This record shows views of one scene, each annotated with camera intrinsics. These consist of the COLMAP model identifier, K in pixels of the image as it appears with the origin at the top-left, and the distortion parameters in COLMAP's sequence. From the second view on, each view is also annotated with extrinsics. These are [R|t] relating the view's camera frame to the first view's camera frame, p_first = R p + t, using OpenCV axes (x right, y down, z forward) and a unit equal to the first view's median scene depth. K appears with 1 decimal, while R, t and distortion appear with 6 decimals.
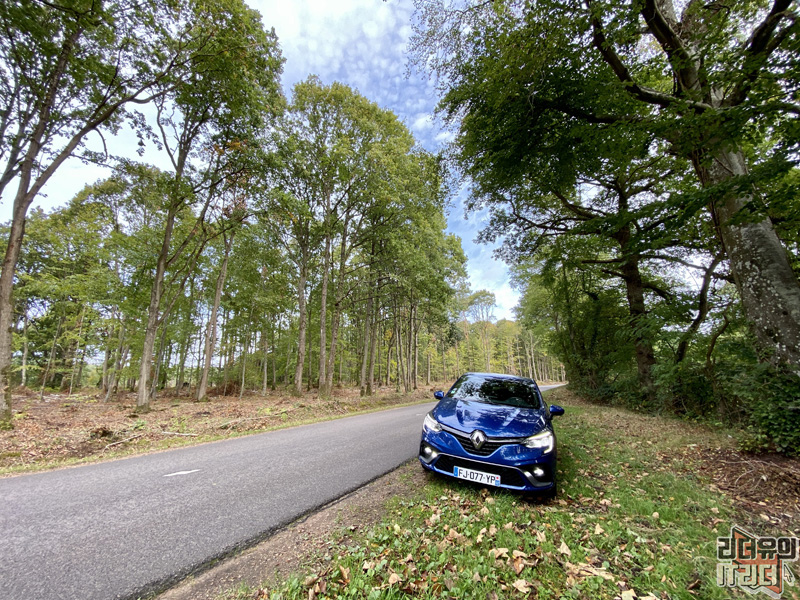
lens RADIAL K [[328.5, 0, 400.0], [0, 328.5, 300.0], [0, 0, 1]] dist [0.022220, -0.024358]
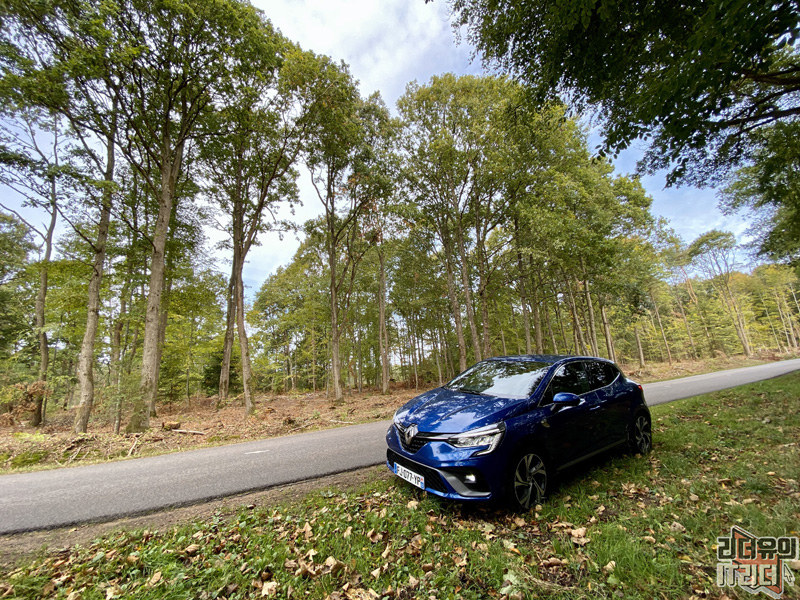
lens RADIAL K [[328.5, 0, 400.0], [0, 328.5, 300.0], [0, 0, 1]] dist [0.022220, -0.024358]
pose [[0.821503, -0.182098, -0.540345, 0.153967], [0.195965, 0.980077, -0.032357, 0.019153], [0.535472, -0.079307, 0.840821, 0.055379]]
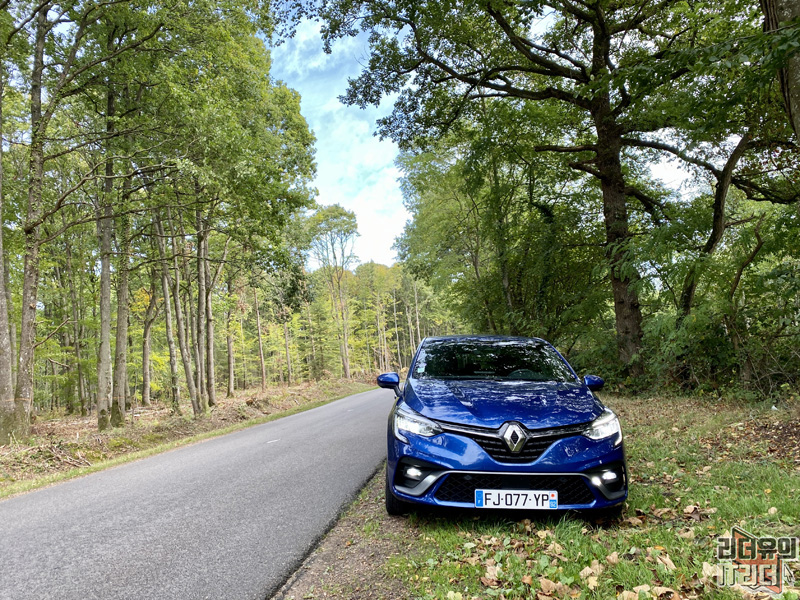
lens RADIAL K [[656.9, 0, 400.0], [0, 656.9, 300.0], [0, 0, 1]] dist [-0.001645, -0.010393]
pose [[0.932497, -0.044199, 0.358464, -0.066147], [0.004816, 0.993917, 0.110023, 0.015087], [-0.361146, -0.100870, 0.927038, 0.015311]]
